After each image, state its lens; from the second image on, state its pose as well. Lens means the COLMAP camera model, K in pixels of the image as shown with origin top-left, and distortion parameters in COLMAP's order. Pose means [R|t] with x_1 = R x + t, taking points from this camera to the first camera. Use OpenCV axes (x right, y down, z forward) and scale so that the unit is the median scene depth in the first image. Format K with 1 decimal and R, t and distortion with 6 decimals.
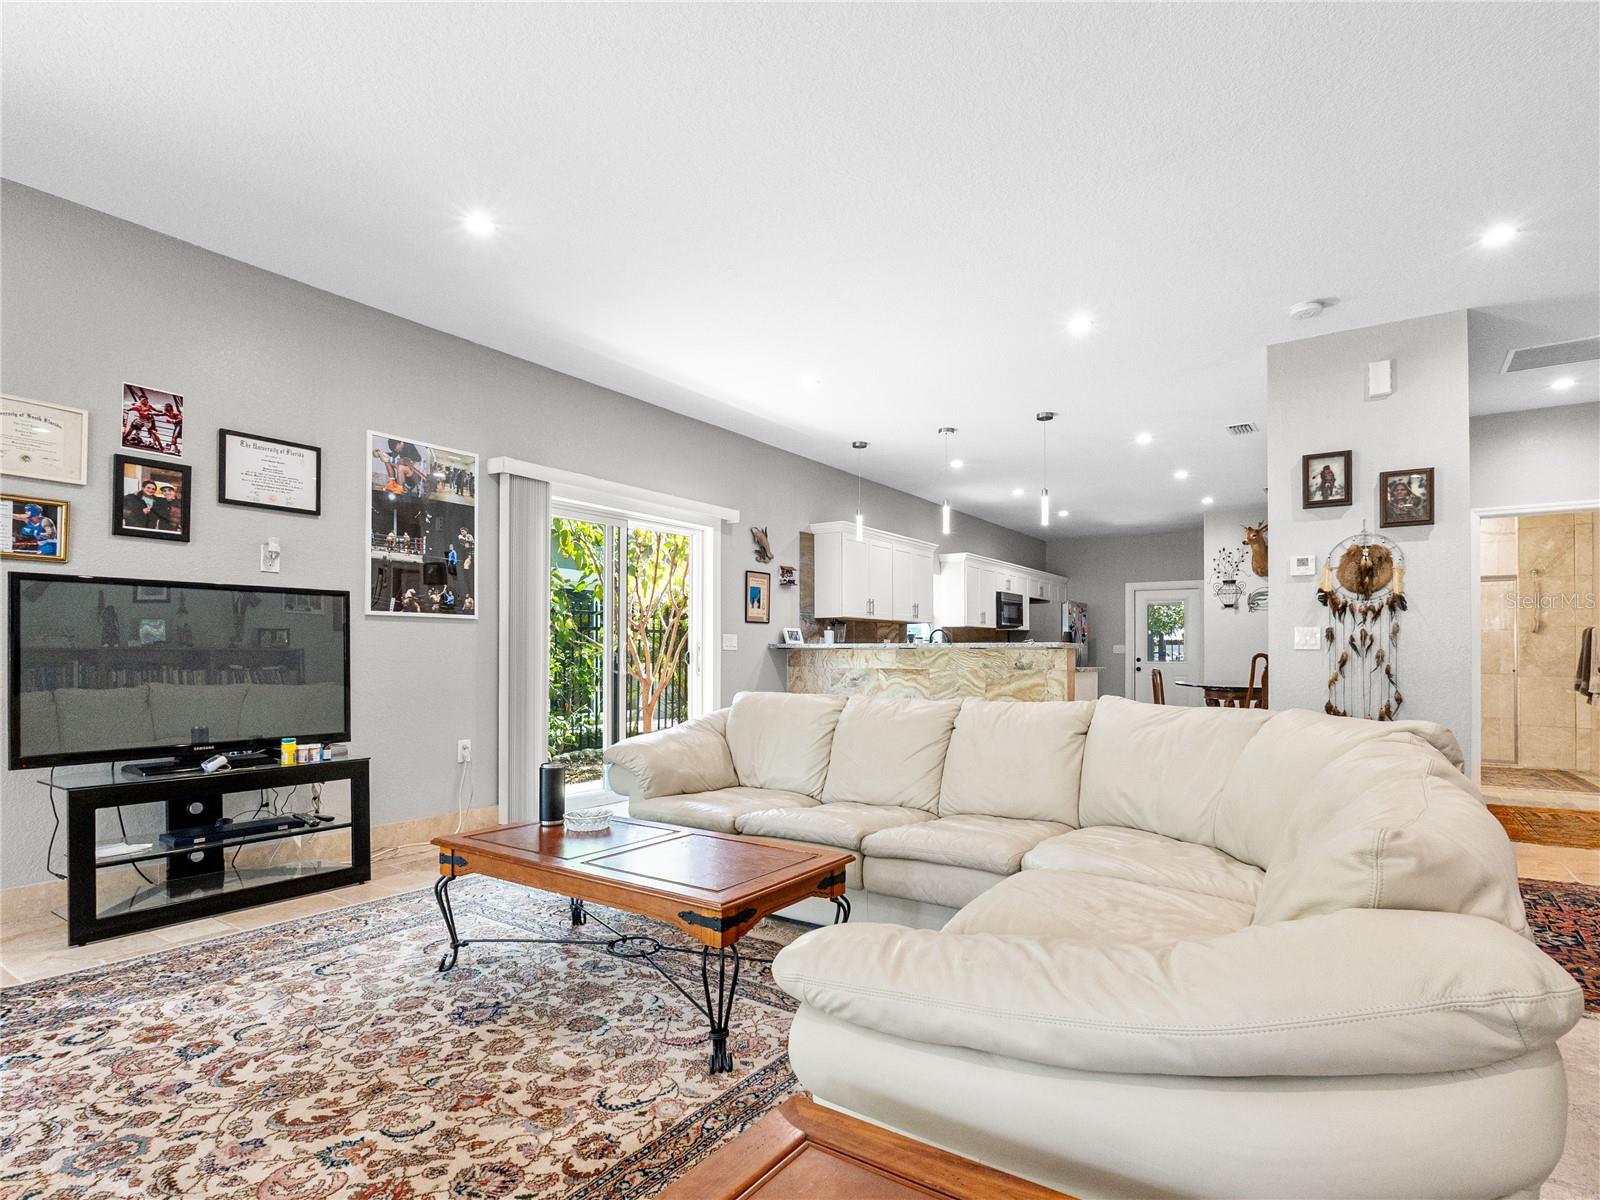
lens RADIAL K [[836.0, 0, 799.6], [0, 836.0, 646.9], [0, 0, 1]] dist [-0.001337, -0.000365]
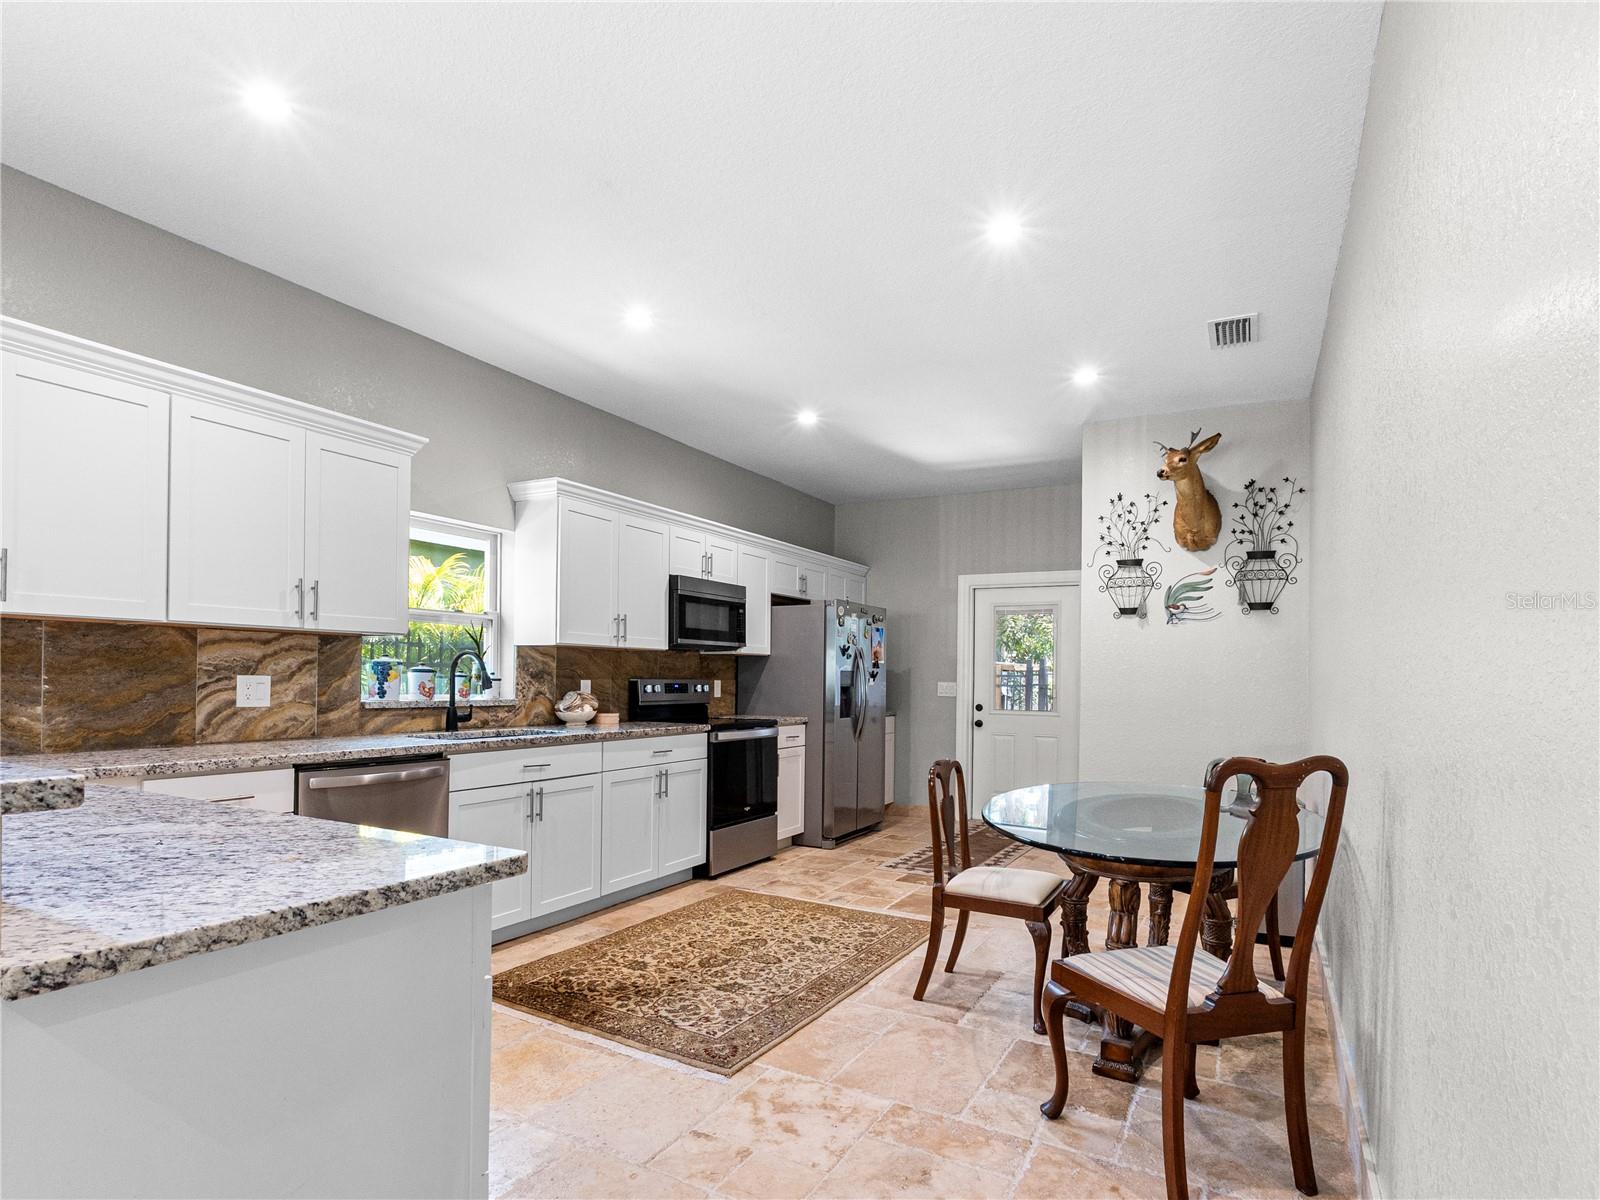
lens RADIAL K [[850.2, 0, 801.1], [0, 850.2, 669.2], [0, 0, 1]] dist [-0.001429, -0.000184]
pose [[0.994228, 0.009627, 0.106856, 0.257737], [-0.010003, 0.999946, 0.002987, -0.013825], [-0.106822, -0.004038, 0.994270, 0.500920]]
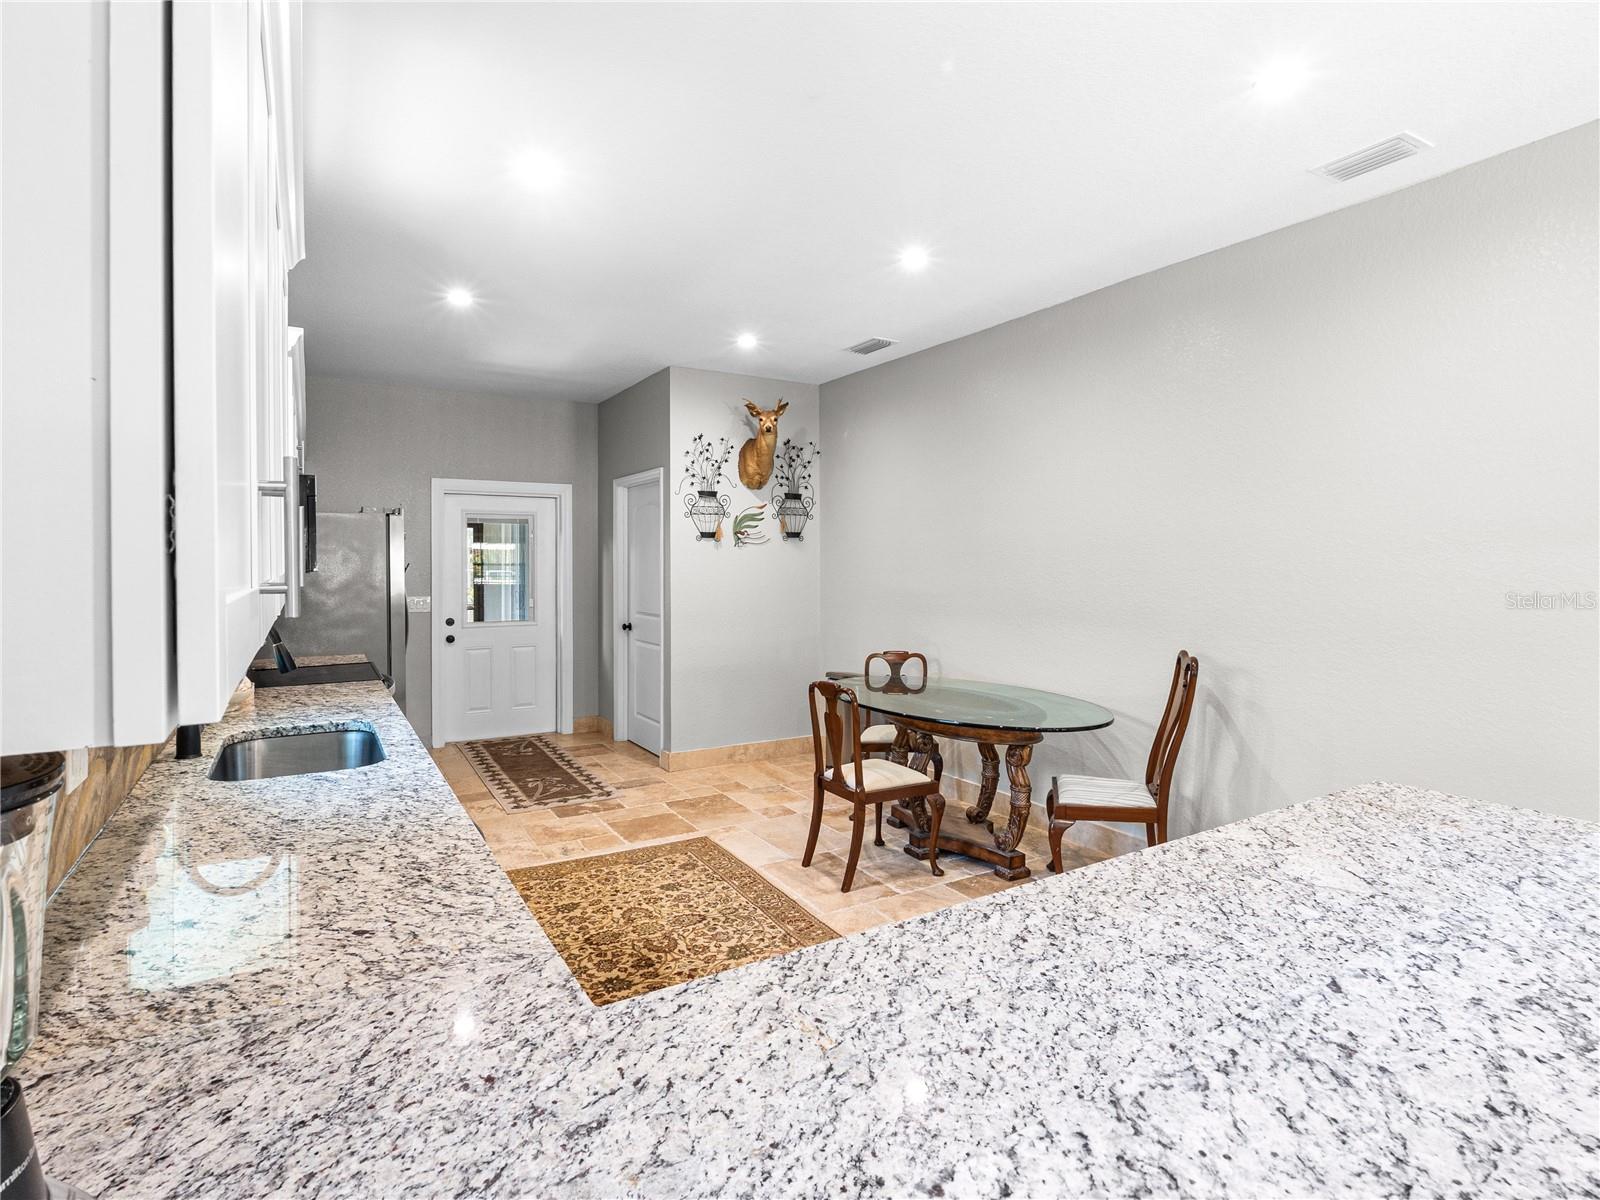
lens RADIAL K [[836.3, 0, 800.2], [0, 836.3, 558.1], [0, 0, 1]] dist [-0.002094, -0.000428]
pose [[0.417667, -0.002352, 0.908597, 0.011965], [-0.005927, 0.999968, 0.005313, -0.035088], [-0.908581, -0.007605, 0.417640, 0.671445]]
